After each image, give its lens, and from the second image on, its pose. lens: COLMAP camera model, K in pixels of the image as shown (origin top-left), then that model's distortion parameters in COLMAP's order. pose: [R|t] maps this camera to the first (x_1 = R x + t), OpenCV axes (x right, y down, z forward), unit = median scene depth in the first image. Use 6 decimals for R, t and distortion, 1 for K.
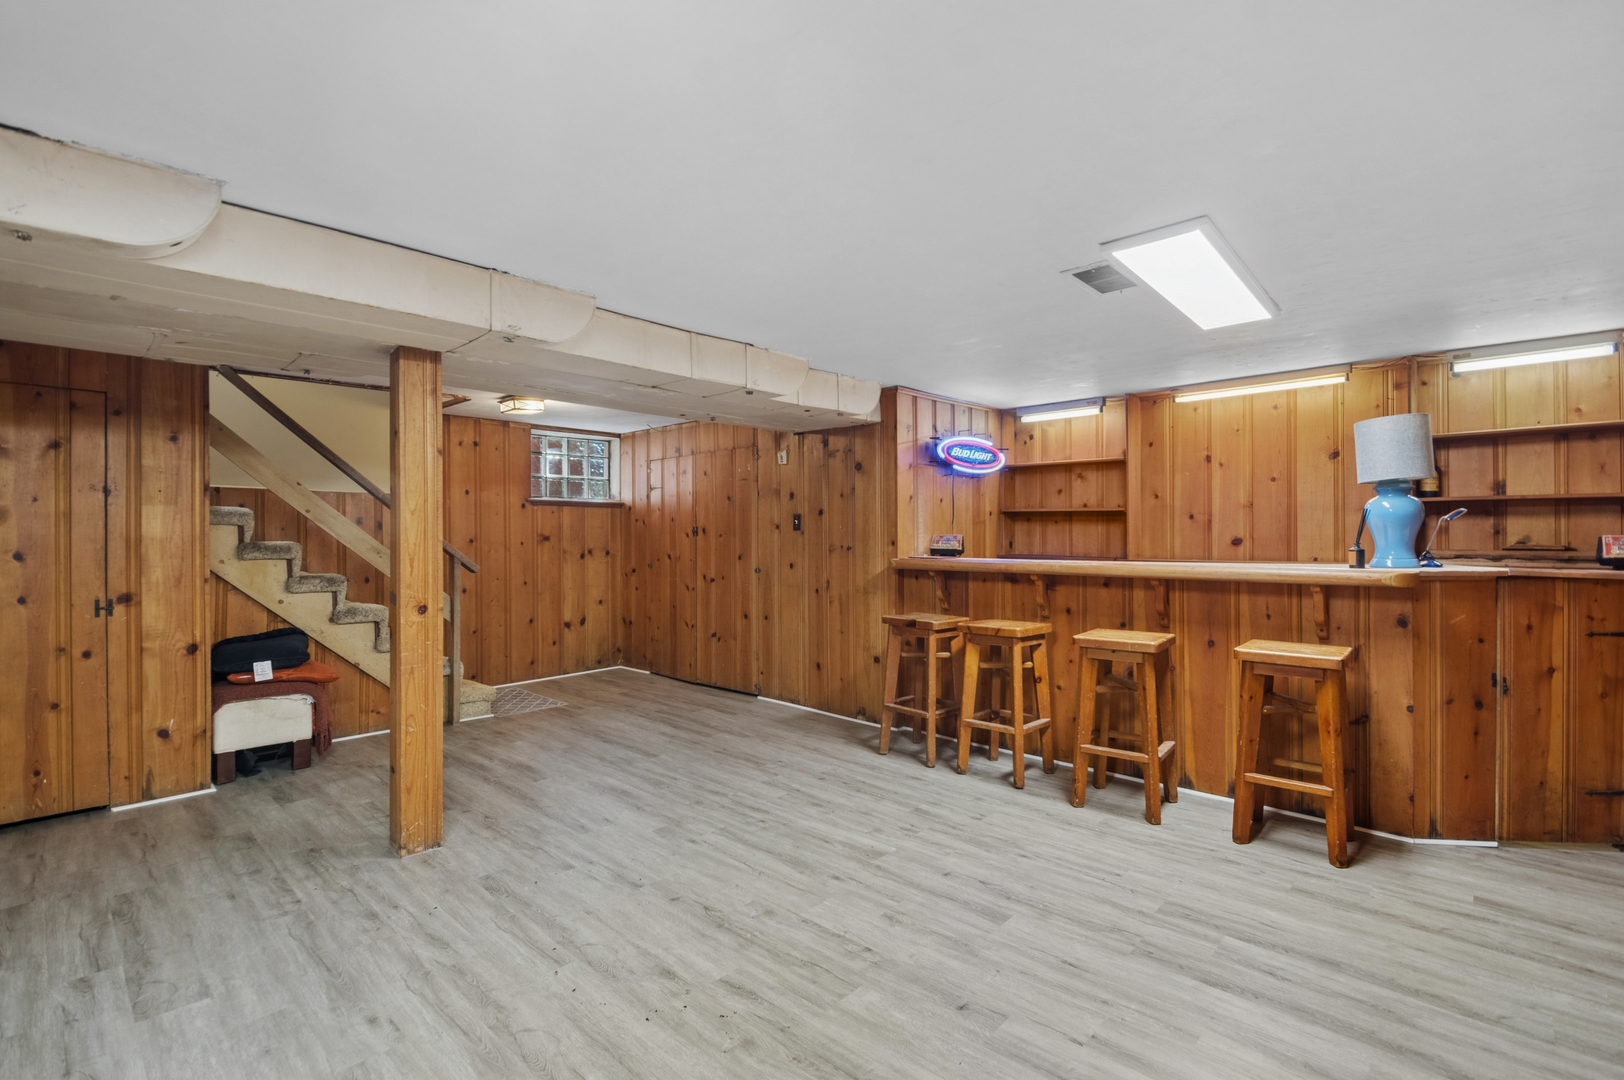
lens RADIAL K [[731.8, 0, 806.6], [0, 731.8, 539.4], [0, 0, 1]] dist [0.009983, -0.013286]
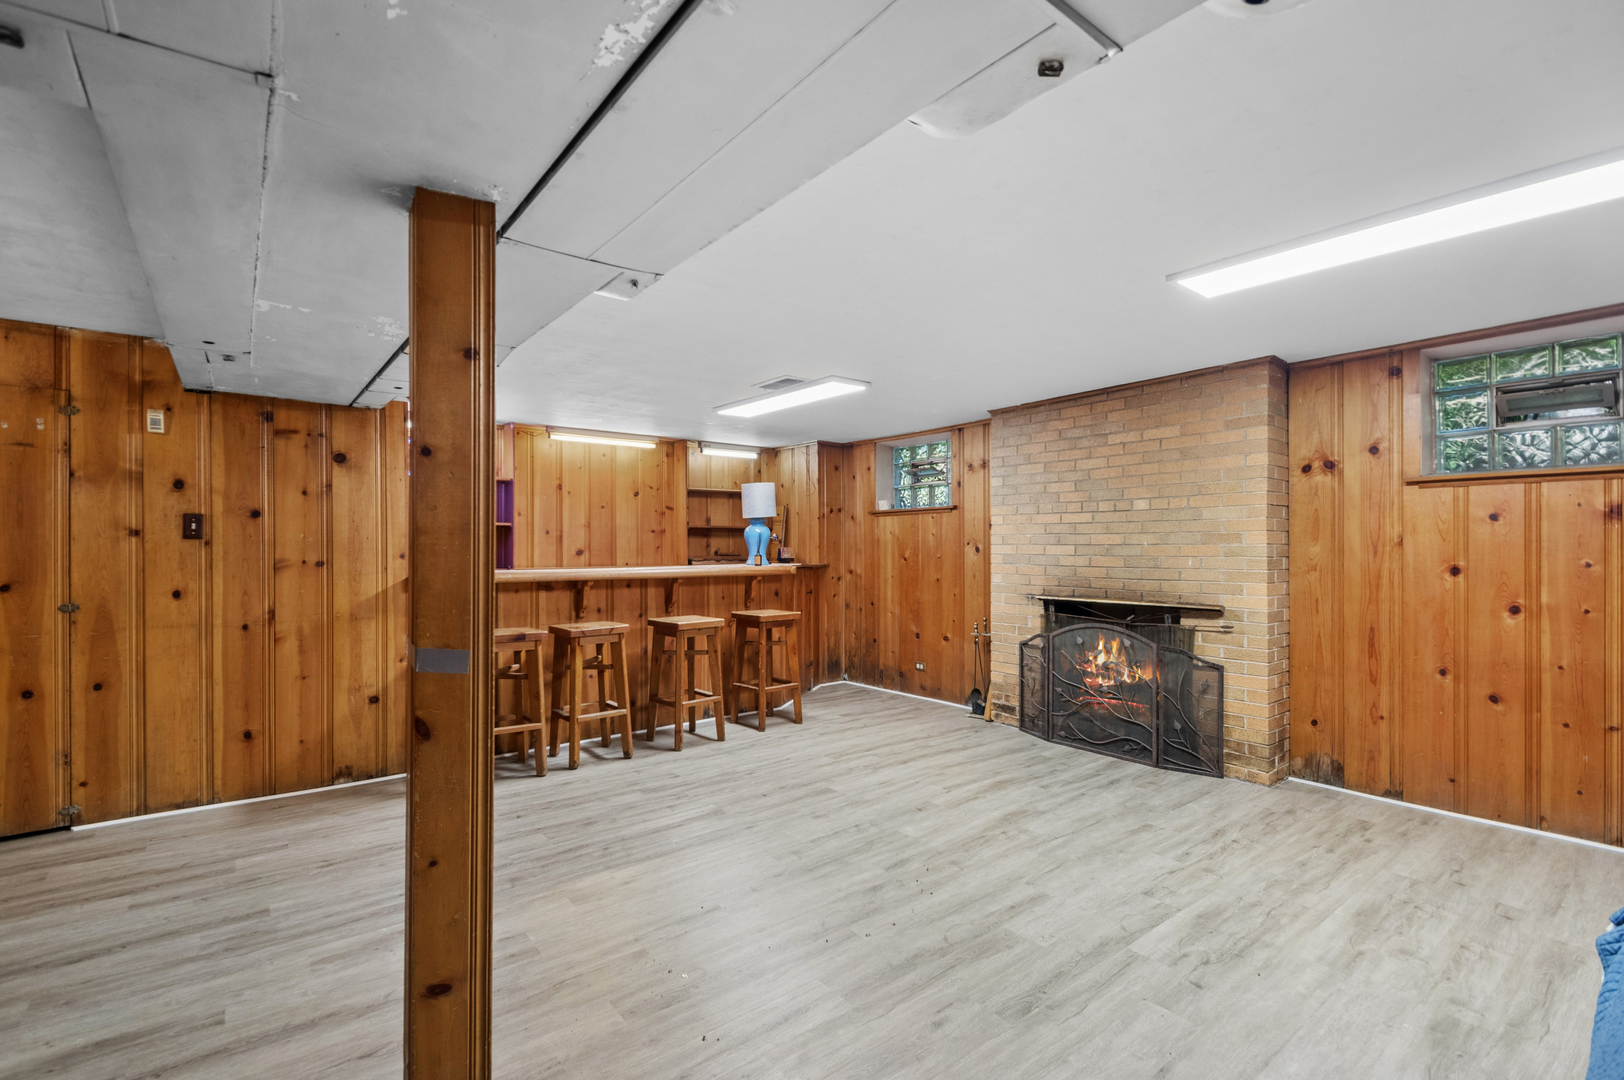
lens RADIAL K [[731.8, 0, 806.6], [0, 731.8, 539.4], [0, 0, 1]] dist [0.009983, -0.013286]
pose [[0.141370, 0.013422, 0.989866, -0.784397], [0.007299, 0.999867, -0.014600, 0.002295], [-0.989930, 0.009289, 0.141253, 0.496878]]
